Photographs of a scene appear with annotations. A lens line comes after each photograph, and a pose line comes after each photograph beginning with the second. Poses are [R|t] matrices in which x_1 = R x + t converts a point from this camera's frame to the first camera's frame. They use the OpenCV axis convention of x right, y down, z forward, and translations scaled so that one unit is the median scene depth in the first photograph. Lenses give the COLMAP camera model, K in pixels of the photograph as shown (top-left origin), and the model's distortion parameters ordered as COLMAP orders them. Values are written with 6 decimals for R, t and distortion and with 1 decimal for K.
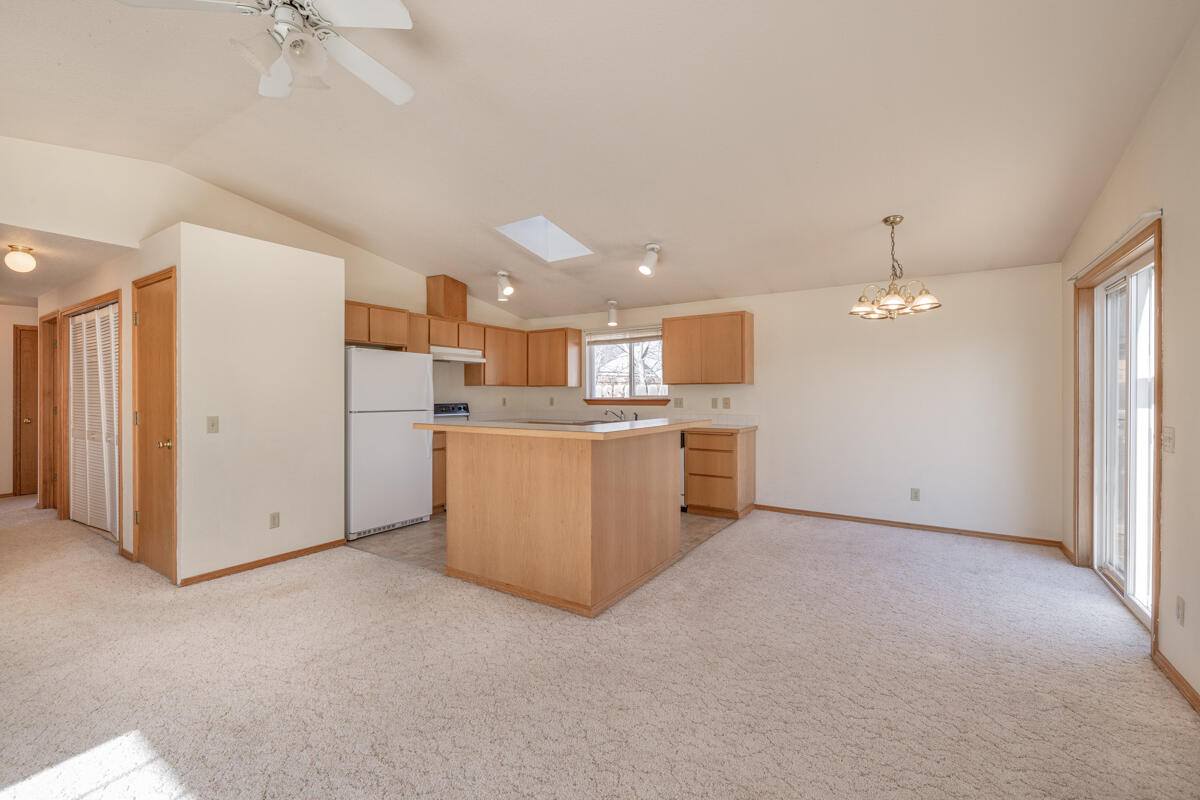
lens RADIAL K [[502.6, 0, 597.9], [0, 502.6, 393.6], [0, 0, 1]] dist [-0.005543, -0.000359]
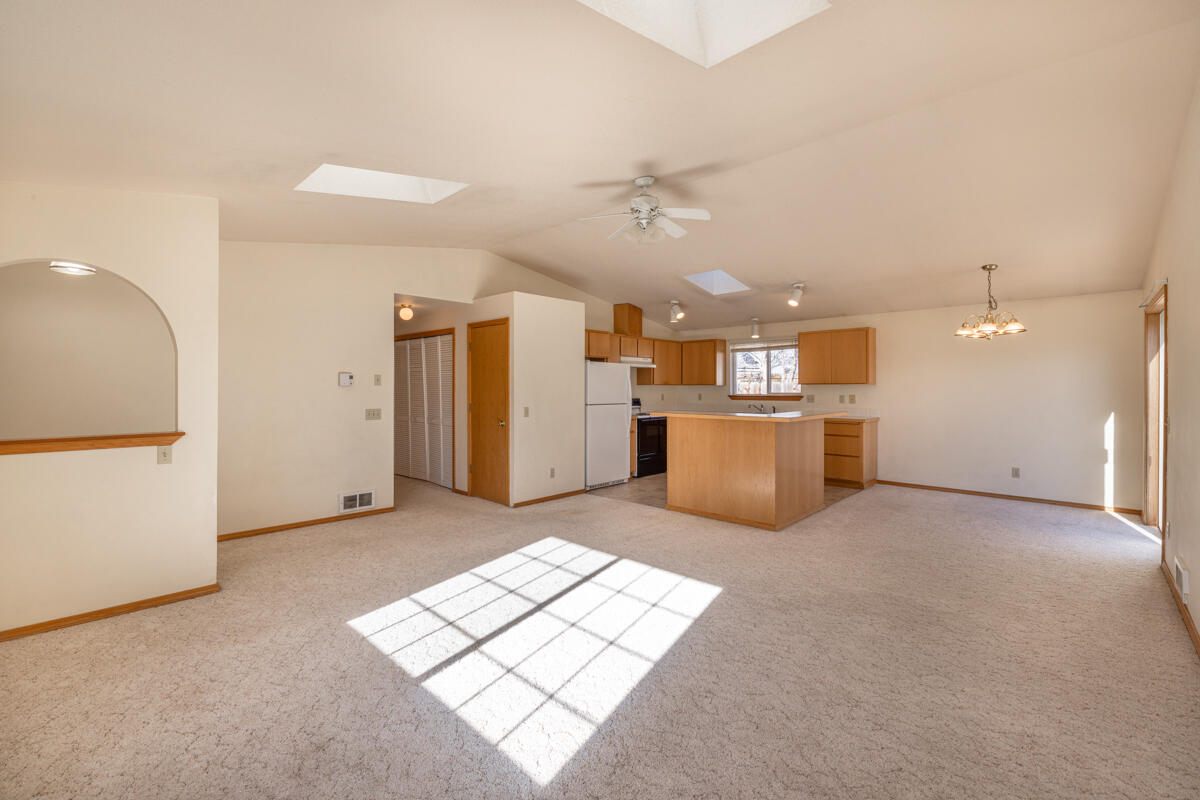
lens RADIAL K [[517.8, 0, 596.3], [0, 517.8, 387.3], [0, 0, 1]] dist [0.000210, 0.000013]
pose [[0.984638, -0.000199, -0.174608, -0.150165], [0.000595, 0.999997, 0.002214, -0.014047], [0.174607, -0.002284, 0.984635, -0.392045]]
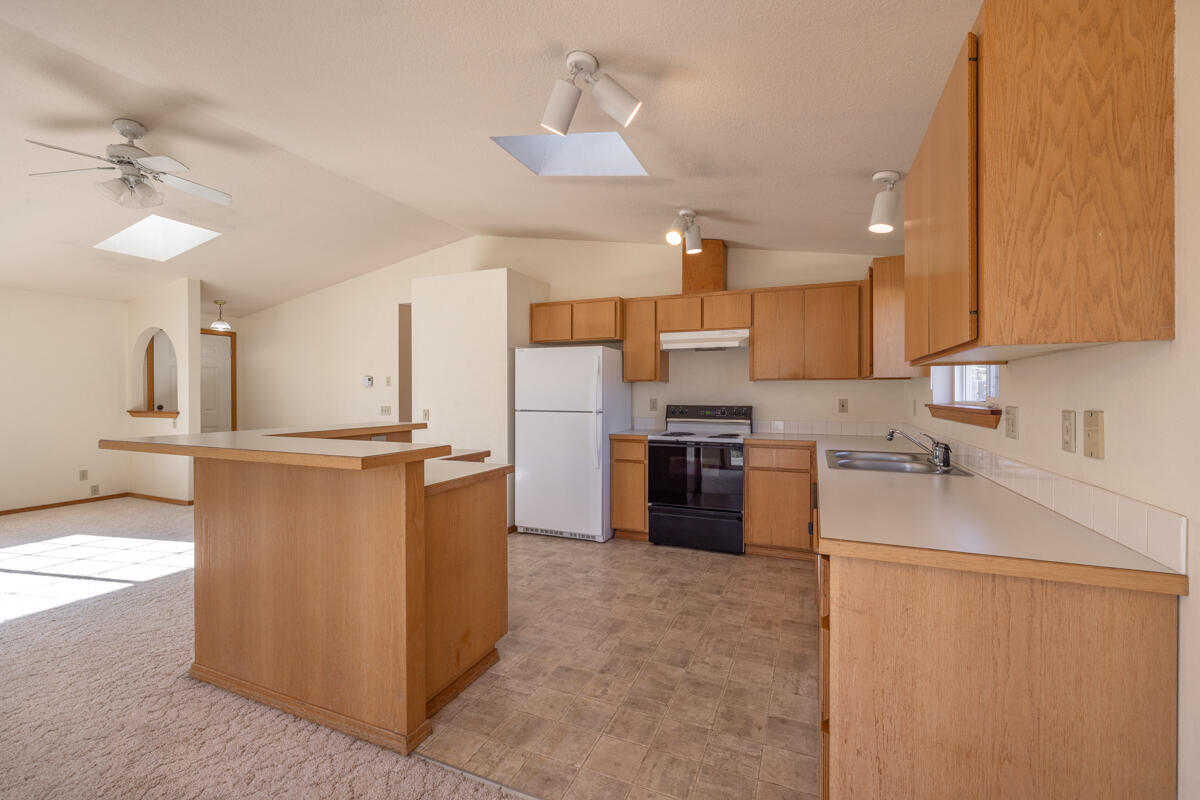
lens RADIAL K [[503.5, 0, 605.7], [0, 503.5, 396.2], [0, 0, 1]] dist [-0.000746, 0.000008]
pose [[0.187423, 0.006301, -0.982259, 0.442554], [0.003380, 0.999969, 0.007059, 0.000170], [0.982273, -0.004643, 0.187396, 0.751956]]
